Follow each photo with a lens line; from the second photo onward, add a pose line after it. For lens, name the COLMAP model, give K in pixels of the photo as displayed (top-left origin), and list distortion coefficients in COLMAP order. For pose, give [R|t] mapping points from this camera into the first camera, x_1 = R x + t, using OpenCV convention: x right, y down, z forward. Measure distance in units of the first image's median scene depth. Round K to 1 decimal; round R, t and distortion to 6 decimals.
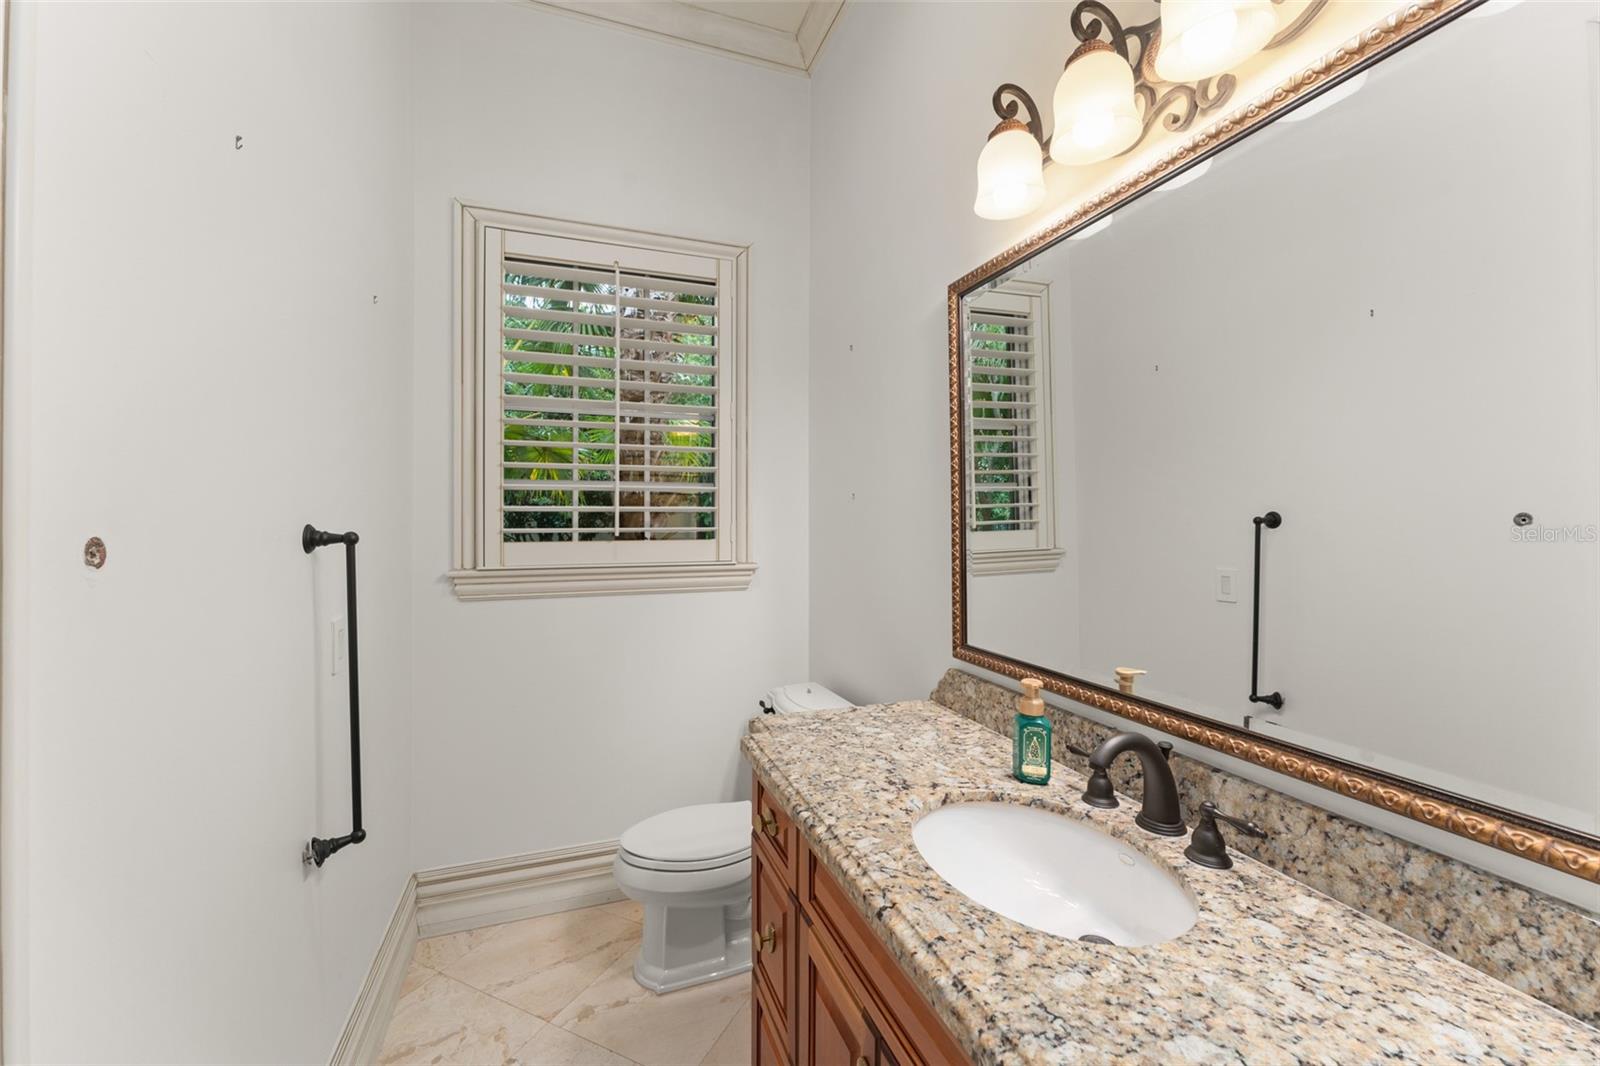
lens RADIAL K [[633.9, 0, 803.7], [0, 633.9, 527.5], [0, 0, 1]] dist [0.002069, 0.000075]
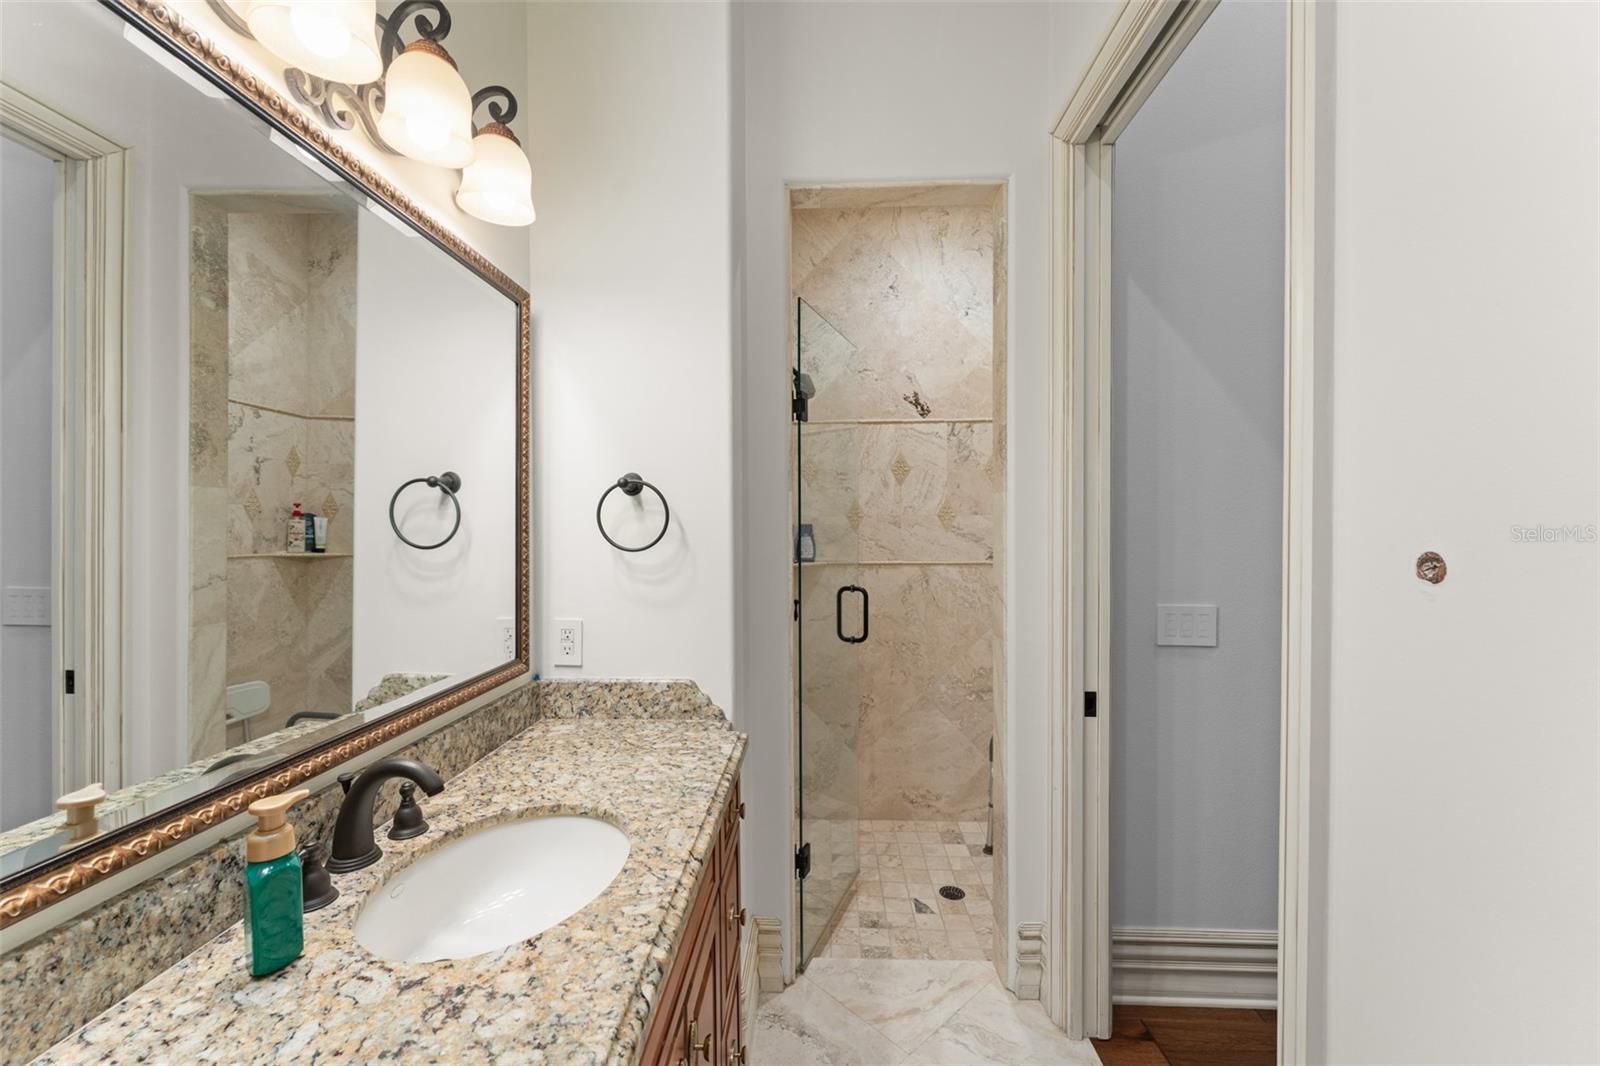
lens RADIAL K [[633.9, 0, 803.7], [0, 633.9, 527.5], [0, 0, 1]] dist [0.002069, 0.000075]
pose [[-0.925774, 0.004227, 0.378054, -0.464452], [0.006250, 0.999972, 0.004125, -0.025250], [-0.378026, 0.006182, -0.925775, 1.829649]]
